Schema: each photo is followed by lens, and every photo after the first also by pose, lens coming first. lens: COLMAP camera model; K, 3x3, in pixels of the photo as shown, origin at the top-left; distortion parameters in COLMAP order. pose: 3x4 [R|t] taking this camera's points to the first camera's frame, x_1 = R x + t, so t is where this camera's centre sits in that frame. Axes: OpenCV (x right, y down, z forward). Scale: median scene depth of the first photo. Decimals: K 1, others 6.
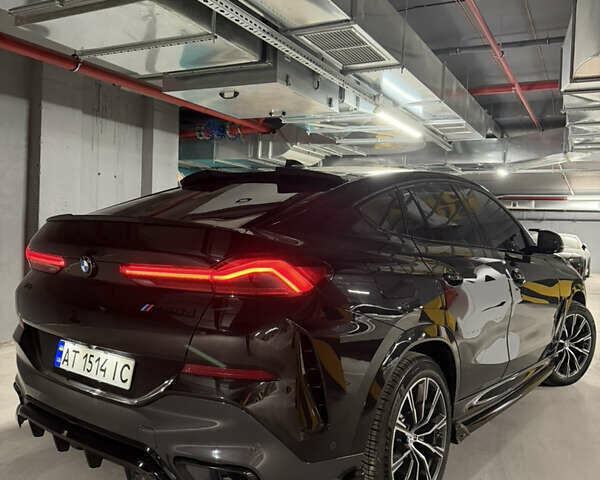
lens RADIAL K [[531.9, 0, 300.0], [0, 531.9, 240.0], [0, 0, 1]] dist [0.116181, -0.214751]
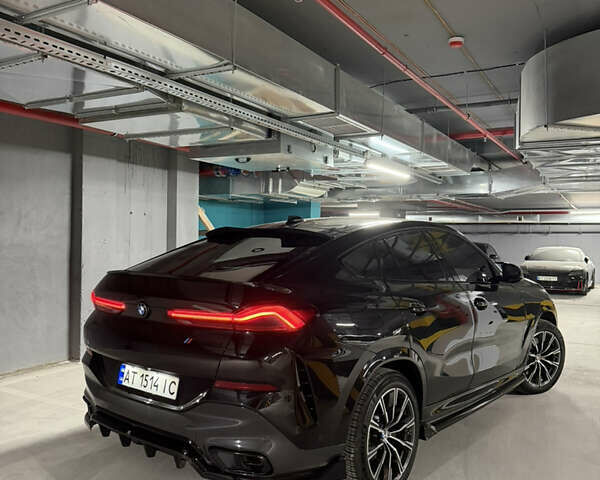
lens RADIAL K [[531.9, 0, 300.0], [0, 531.9, 240.0], [0, 0, 1]] dist [0.116181, -0.214751]
pose [[0.999346, -0.021602, -0.028994, 0.045283], [0.020957, 0.999530, -0.022365, -0.080353], [0.029463, 0.021743, 0.999329, -0.322902]]
